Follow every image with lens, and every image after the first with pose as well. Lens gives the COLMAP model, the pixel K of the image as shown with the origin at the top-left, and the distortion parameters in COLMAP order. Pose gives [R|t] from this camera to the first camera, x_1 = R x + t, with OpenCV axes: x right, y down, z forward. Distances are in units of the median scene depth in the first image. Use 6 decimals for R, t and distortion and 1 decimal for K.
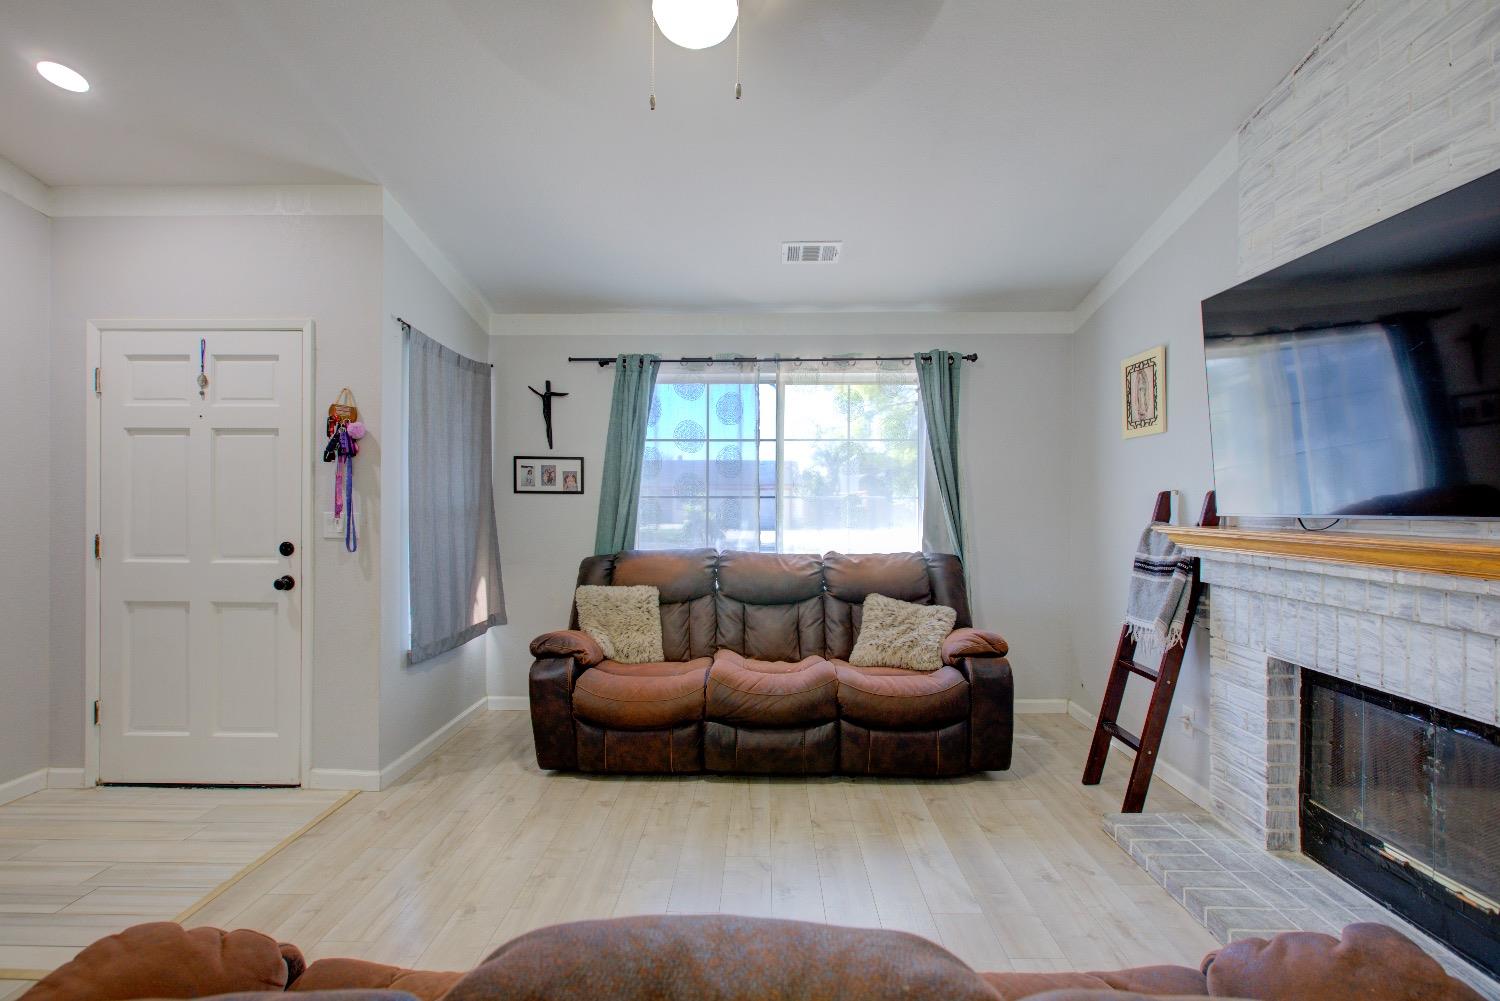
lens RADIAL K [[686.9, 0, 750.9], [0, 686.9, 496.5], [0, 0, 1]] dist [-0.008259, 0.004354]
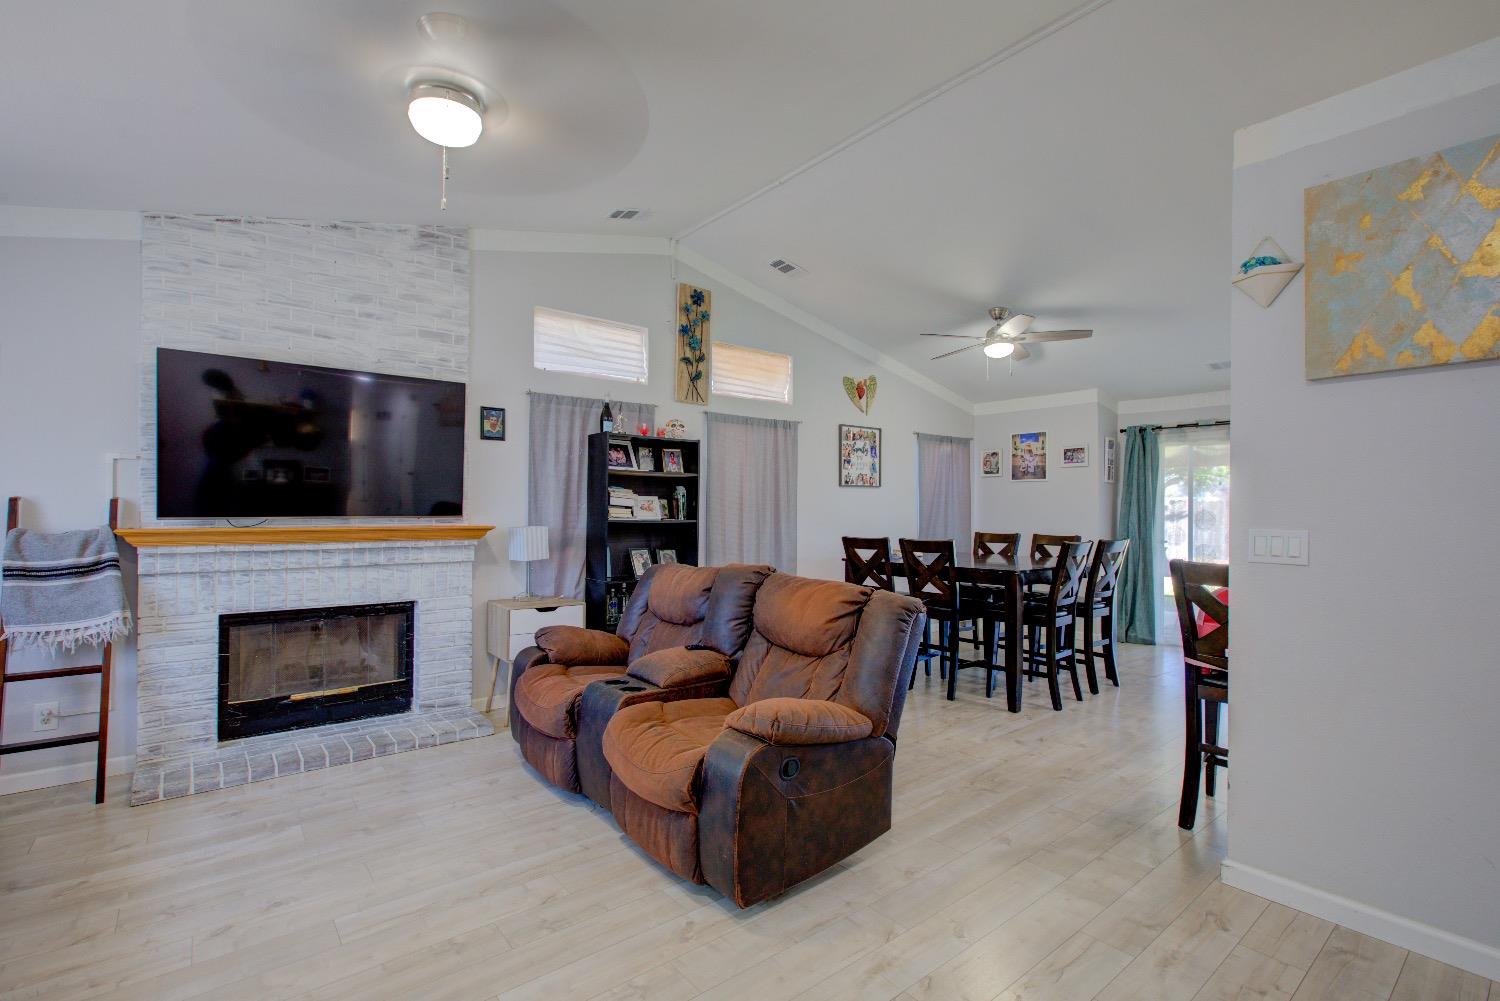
lens RADIAL K [[686.9, 0, 740.2], [0, 686.9, 503.3], [0, 0, 1]] dist [-0.008259, 0.004354]
pose [[-0.645556, 0.010969, 0.763634, -1.084924], [-0.009298, 0.999710, -0.022221, 0.017786], [-0.763656, -0.021445, -0.645267, 1.098599]]
